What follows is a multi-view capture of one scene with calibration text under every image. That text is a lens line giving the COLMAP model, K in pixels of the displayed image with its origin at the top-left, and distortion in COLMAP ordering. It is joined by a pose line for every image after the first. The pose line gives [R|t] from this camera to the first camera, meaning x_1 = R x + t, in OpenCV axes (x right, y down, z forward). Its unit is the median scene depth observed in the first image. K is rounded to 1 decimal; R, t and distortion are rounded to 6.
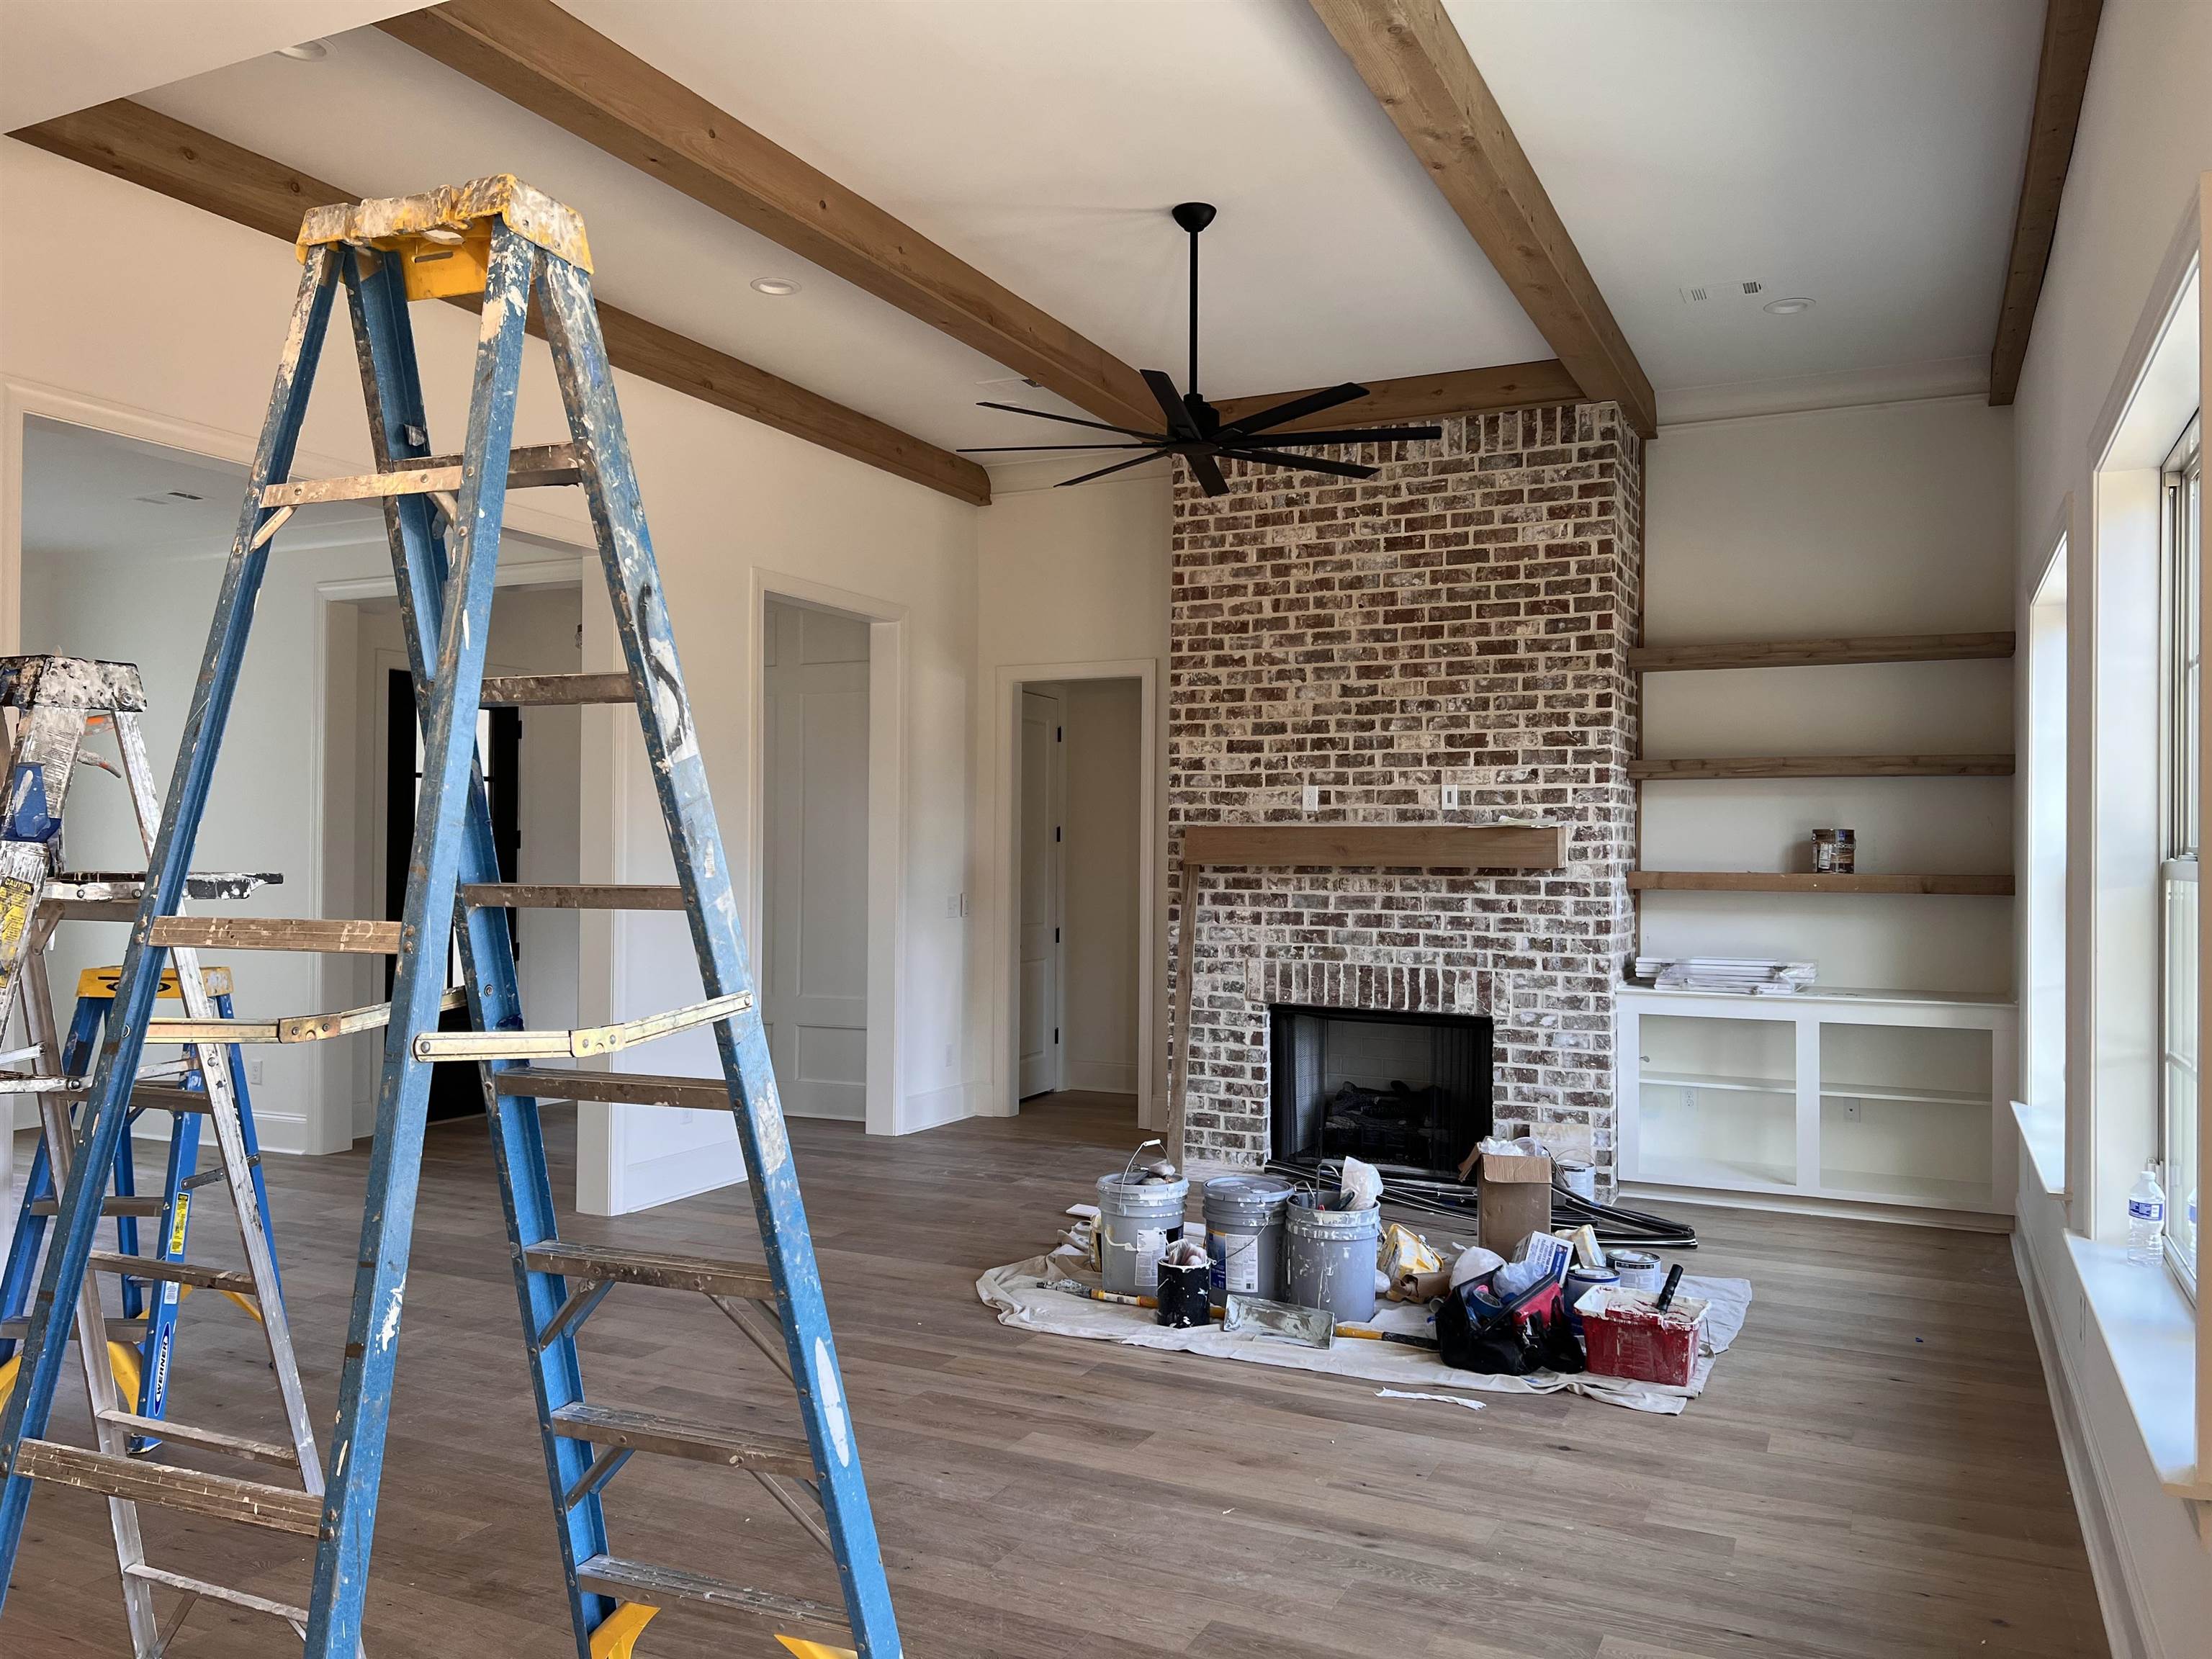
lens RADIAL K [[1679.6, 0, 1106.8], [0, 1679.6, 841.5], [0, 0, 1]] dist [0.009188, -0.002962]
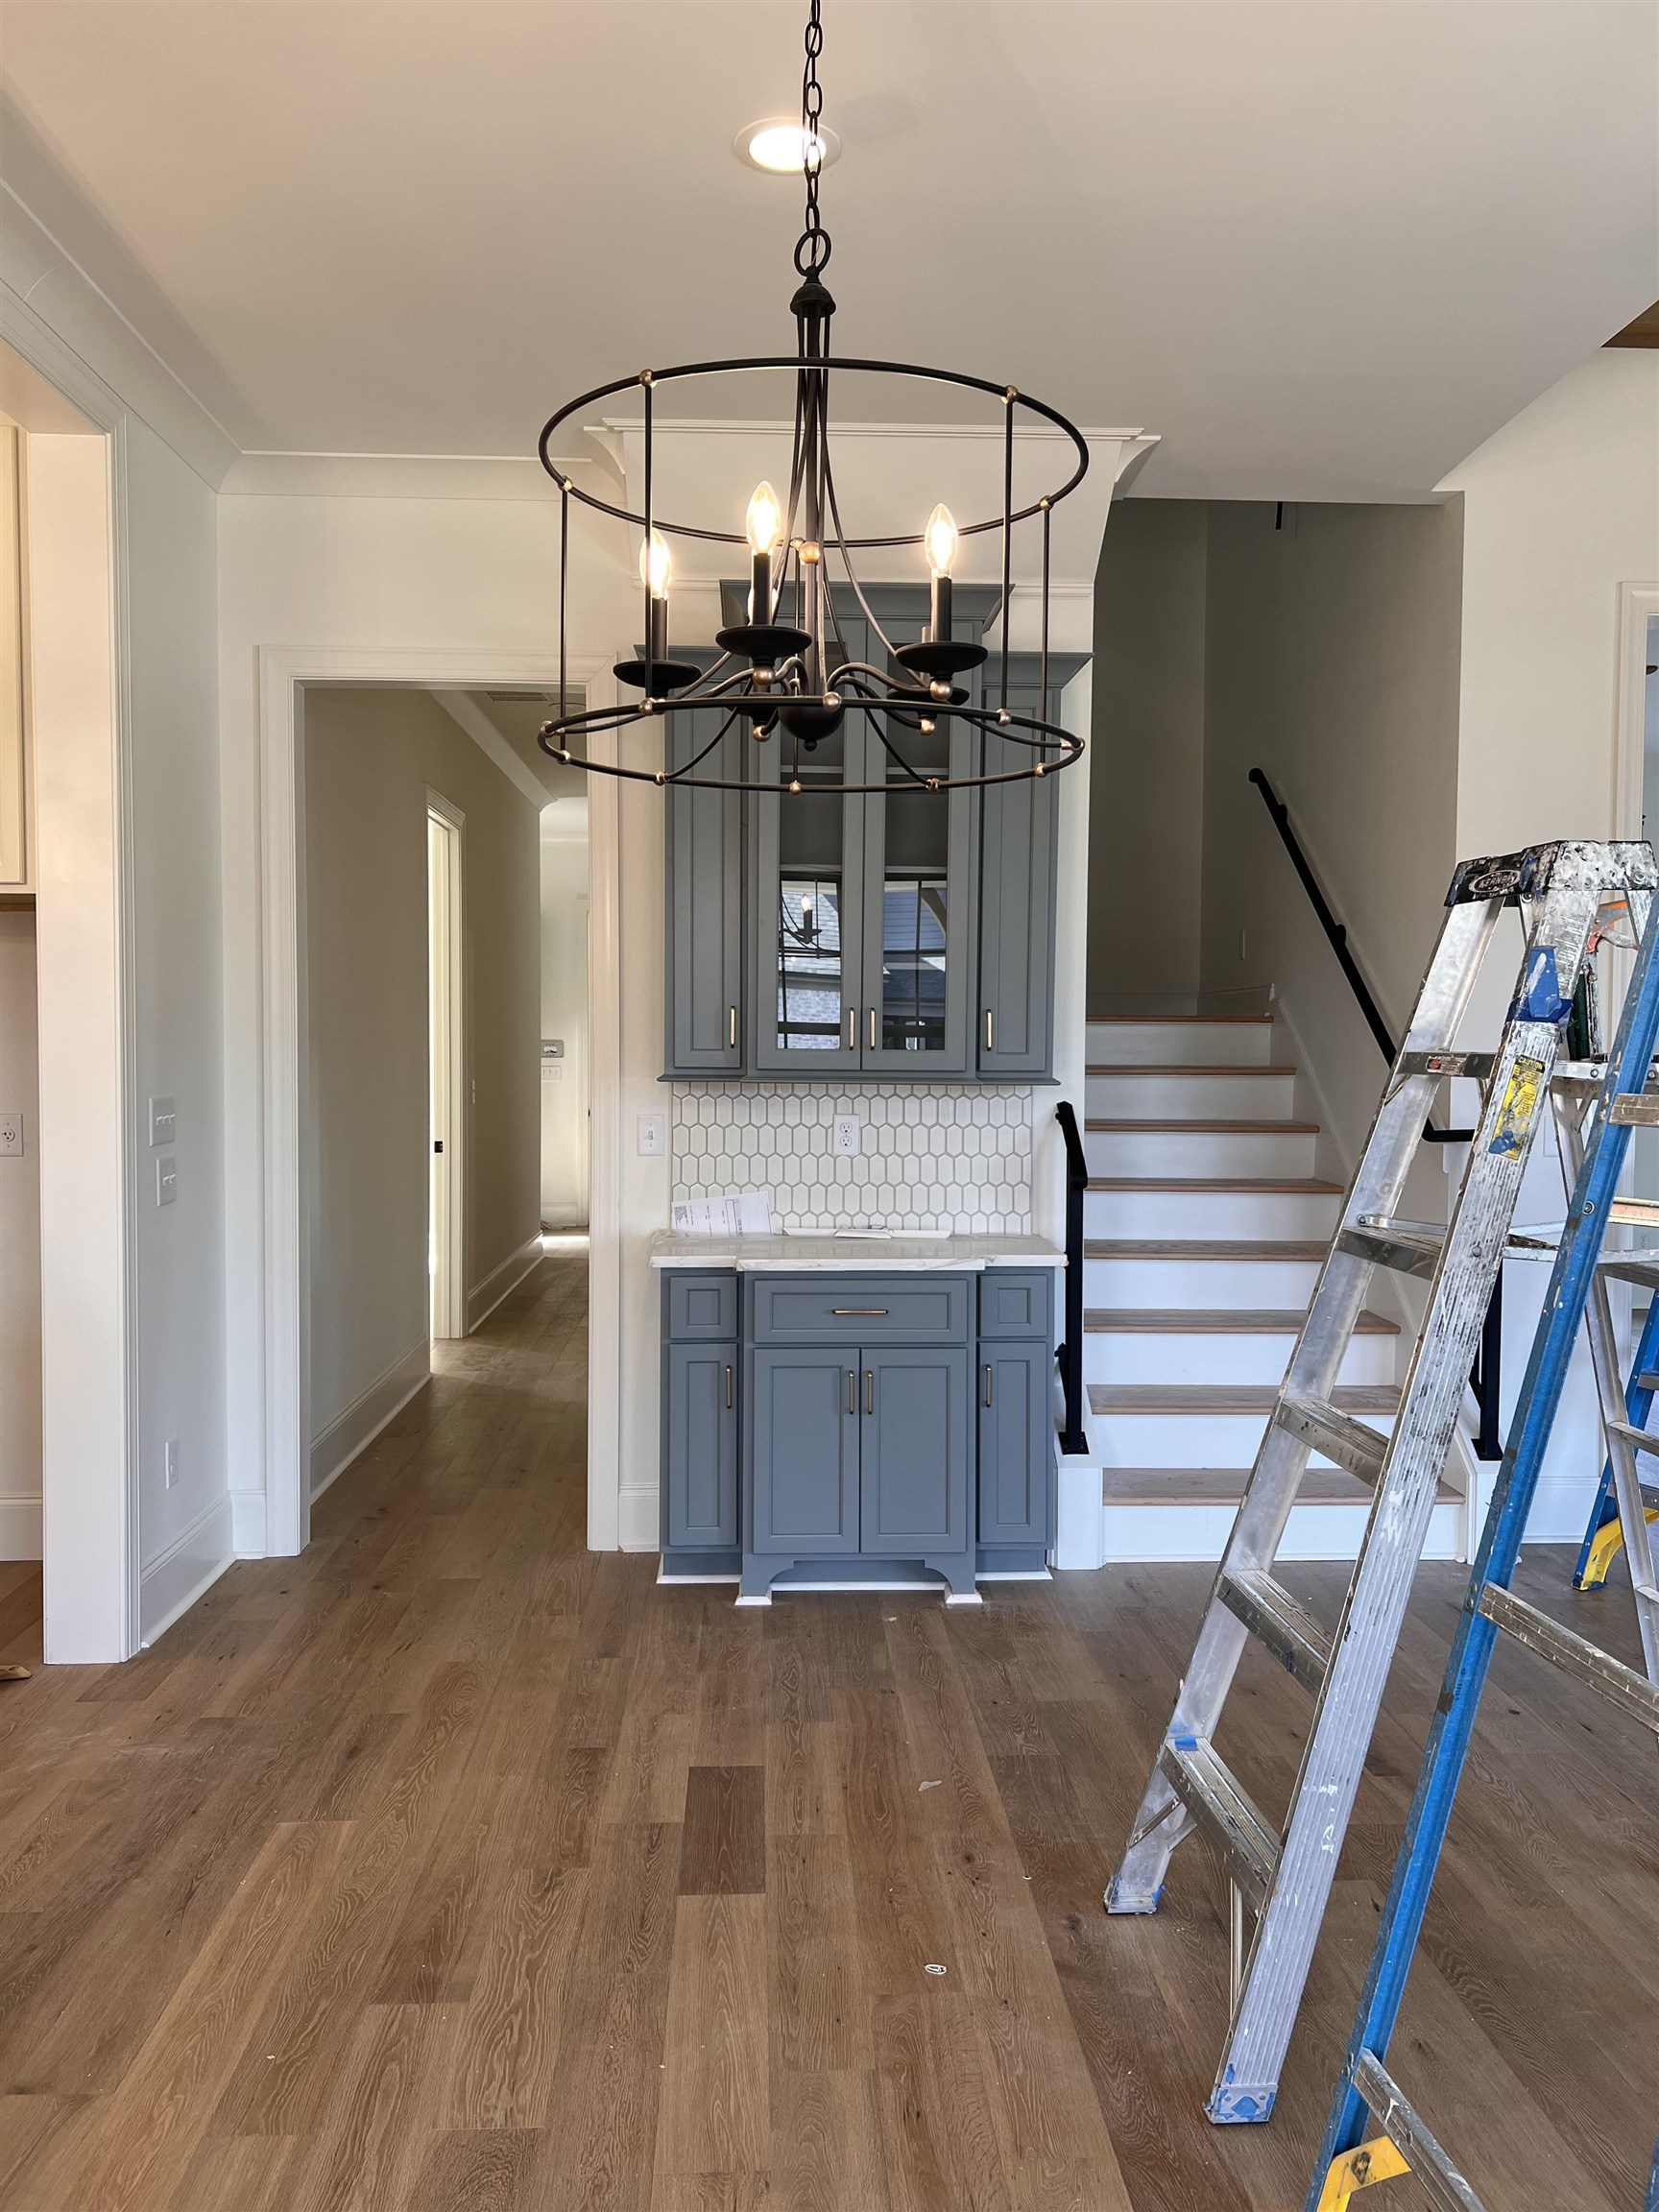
lens RADIAL K [[1679.6, 0, 829.2], [0, 1679.6, 1092.6], [0, 0, 1]] dist [0.009188, -0.002962]
pose [[0.471740, 0.024807, -0.881388, 0.071724], [0.002740, 0.999558, 0.029600, 0.011775], [0.881733, -0.016378, 0.471464, 0.117086]]
